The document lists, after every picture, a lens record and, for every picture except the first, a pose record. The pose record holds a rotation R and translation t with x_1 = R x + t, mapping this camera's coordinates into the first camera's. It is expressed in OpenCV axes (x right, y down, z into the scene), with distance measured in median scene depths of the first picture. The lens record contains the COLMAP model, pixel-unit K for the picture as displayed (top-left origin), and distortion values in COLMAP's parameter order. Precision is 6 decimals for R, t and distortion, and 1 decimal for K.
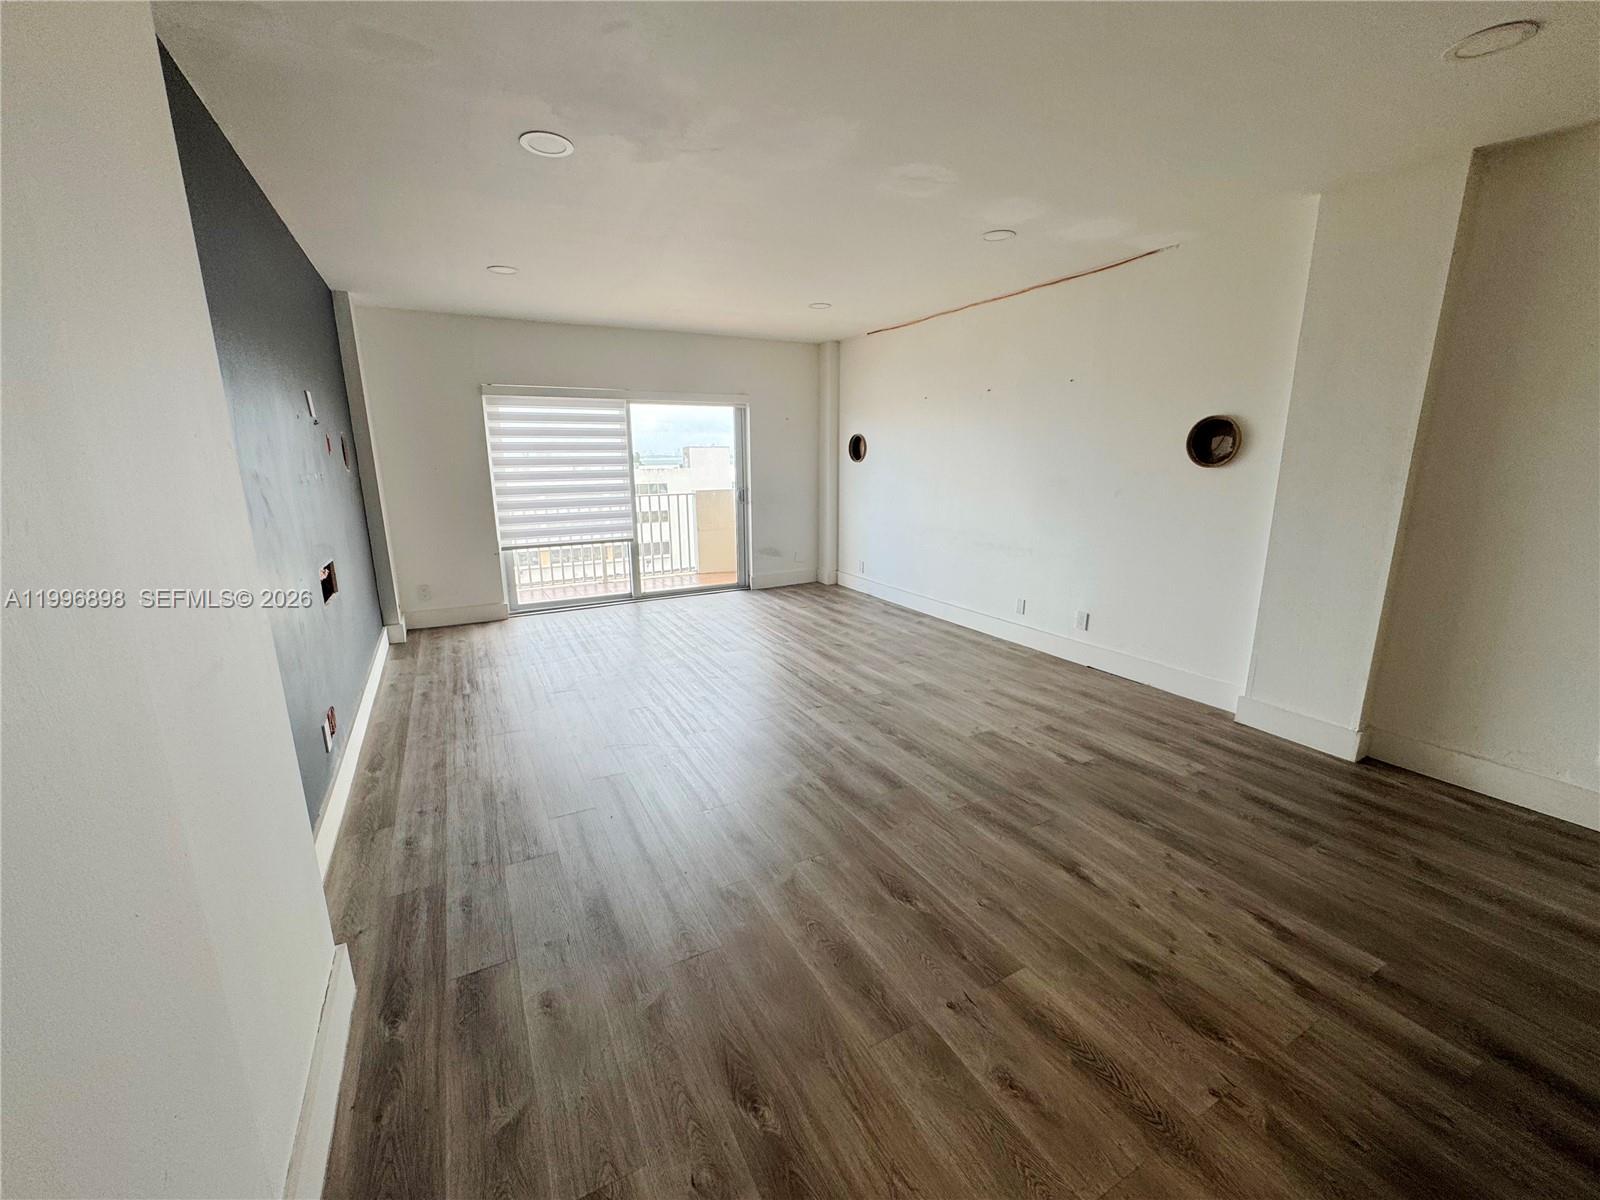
lens RADIAL K [[641.4, 0, 800.3], [0, 641.4, 603.5], [0, 0, 1]] dist [-0.003524, 0.000762]
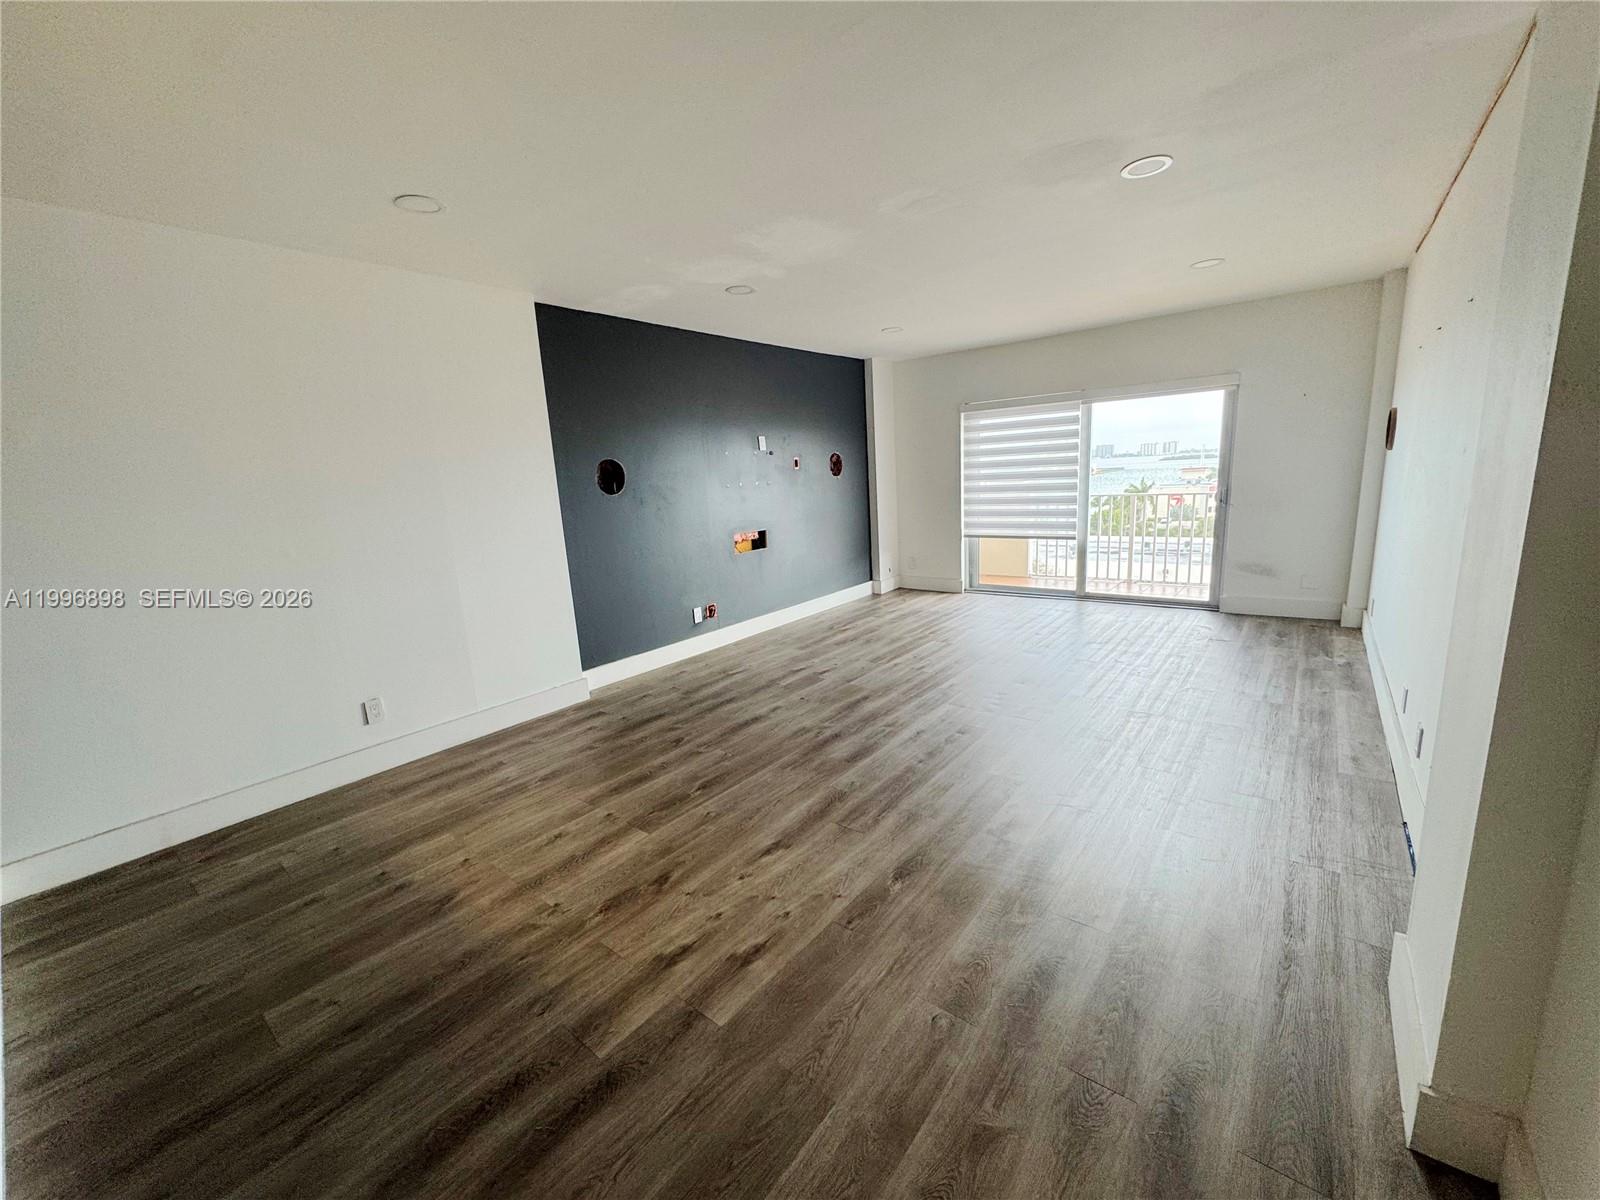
lens RADIAL K [[641.4, 0, 793.3], [0, 641.4, 600.5], [0, 0, 1]] dist [-0.003524, 0.000762]
pose [[0.382200, 0.171295, -0.908065, 0.602774], [-0.161669, 0.979908, 0.116802, -0.059037], [0.909828, 0.102164, 0.402214, 0.235704]]
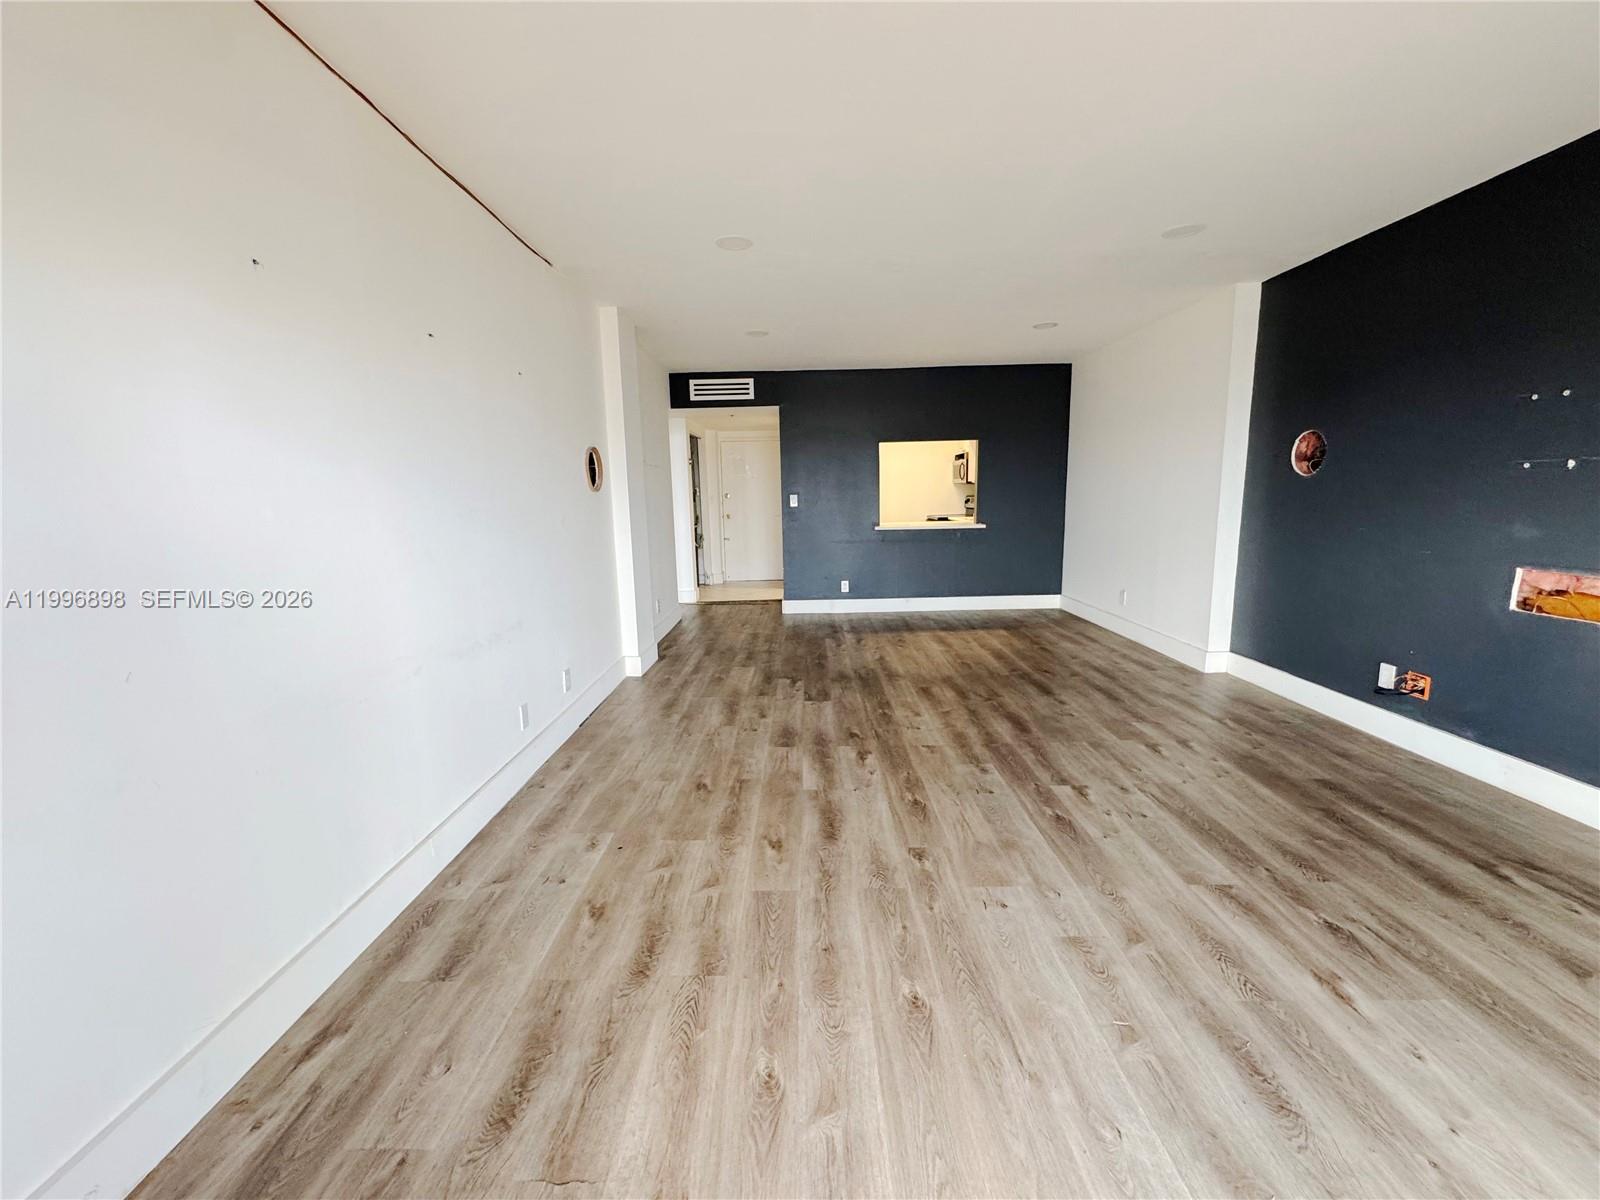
lens RADIAL K [[641.4, 0, 797.0], [0, 641.4, 595.4], [0, 0, 1]] dist [-0.003524, 0.000762]
pose [[-0.872236, -0.047755, 0.486748, -0.172425], [0.142704, 0.927066, 0.346676, -0.264843], [-0.467803, 0.371845, -0.801806, 1.249613]]
